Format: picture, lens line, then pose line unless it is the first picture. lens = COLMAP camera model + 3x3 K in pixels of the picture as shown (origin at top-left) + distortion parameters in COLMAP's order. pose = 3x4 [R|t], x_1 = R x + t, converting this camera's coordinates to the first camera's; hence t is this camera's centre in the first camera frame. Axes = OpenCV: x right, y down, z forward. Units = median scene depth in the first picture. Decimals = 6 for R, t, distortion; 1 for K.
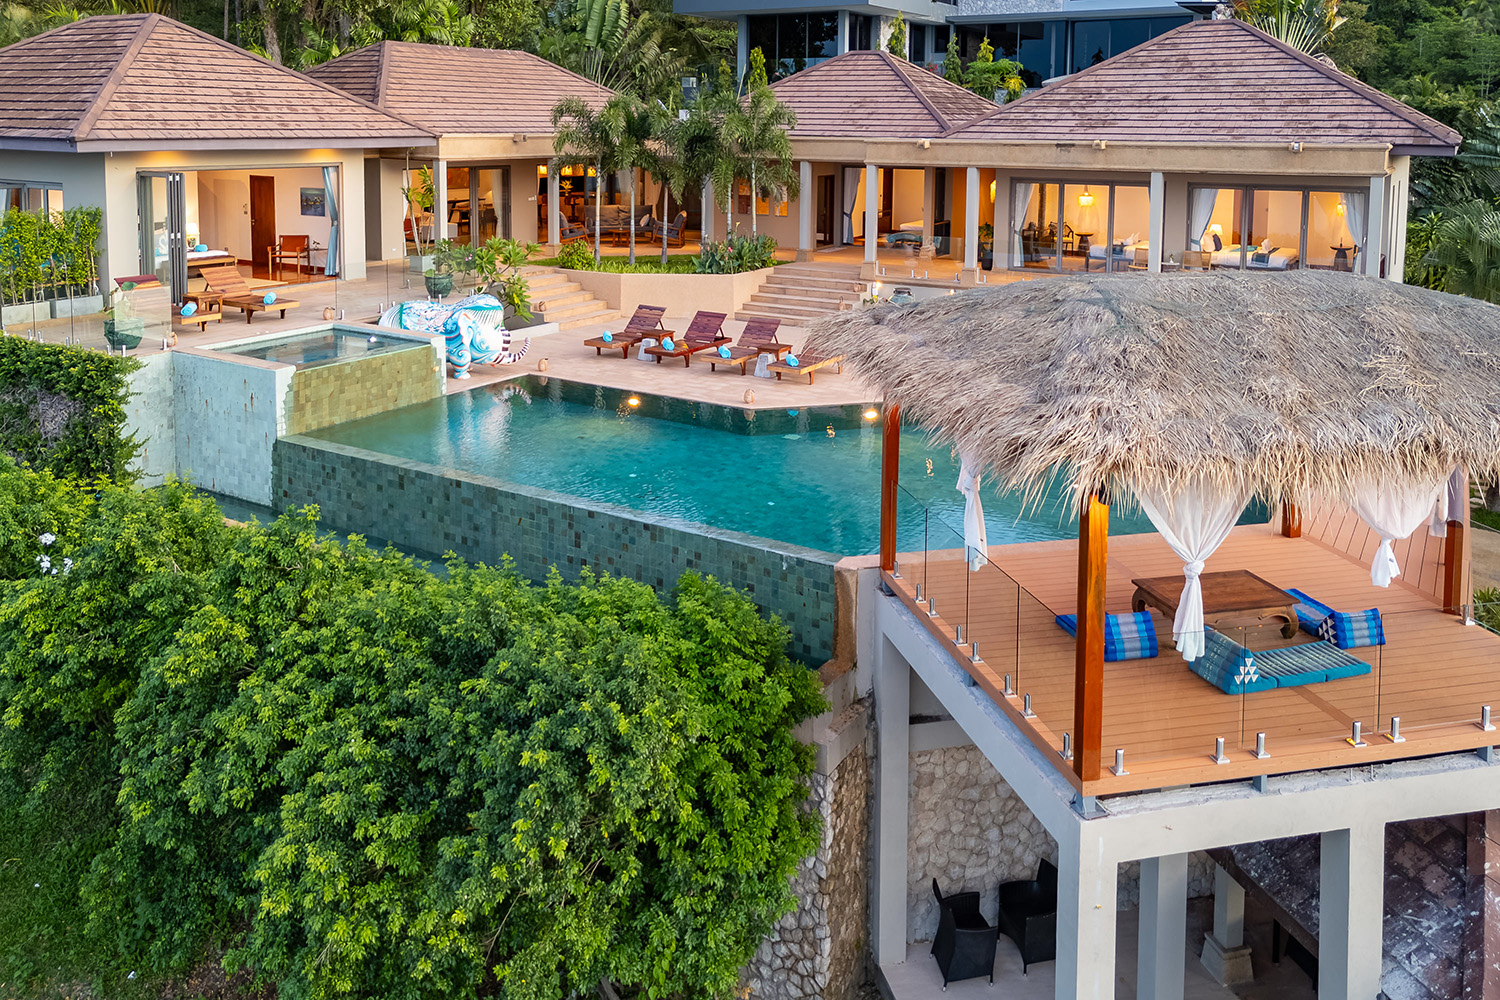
lens RADIAL K [[1060.6, 0, 750.0], [0, 1060.6, 465.8], [0, 0, 1]] dist [0.056598, -0.061210]
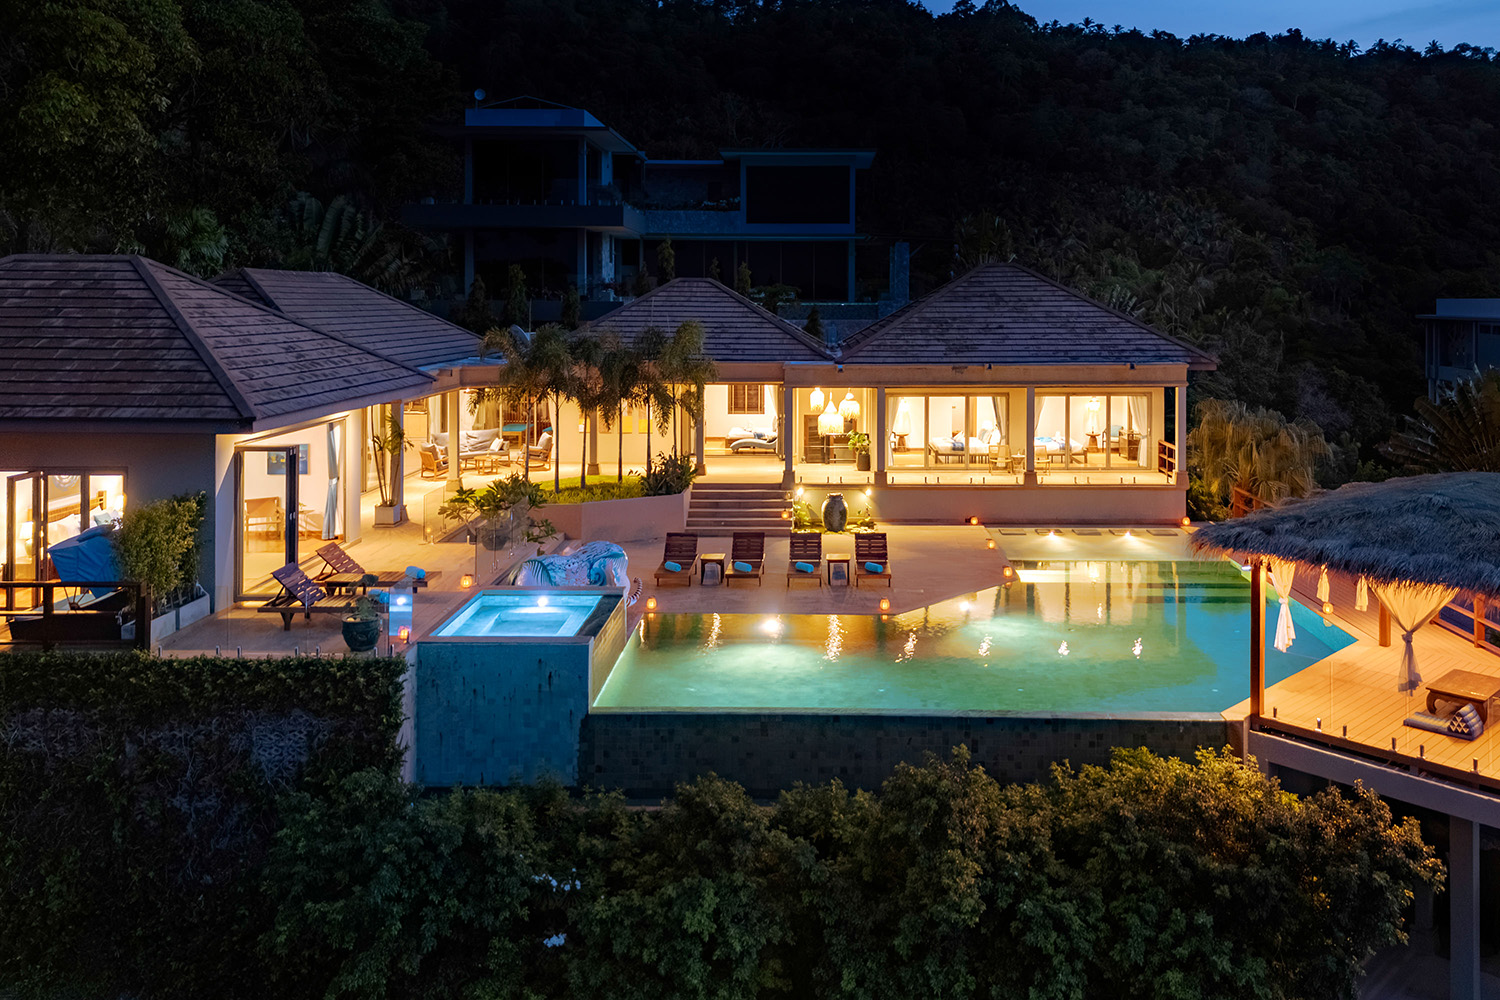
lens RADIAL K [[1117.7, 0, 747.3], [0, 1117.7, 522.6], [0, 0, 1]] dist [0.087720, -0.082944]
pose [[0.873303, -0.104892, 0.475751, -0.780186], [0.156637, 0.985149, -0.070324, -0.101889], [-0.461310, 0.135934, 0.876764, 0.007355]]
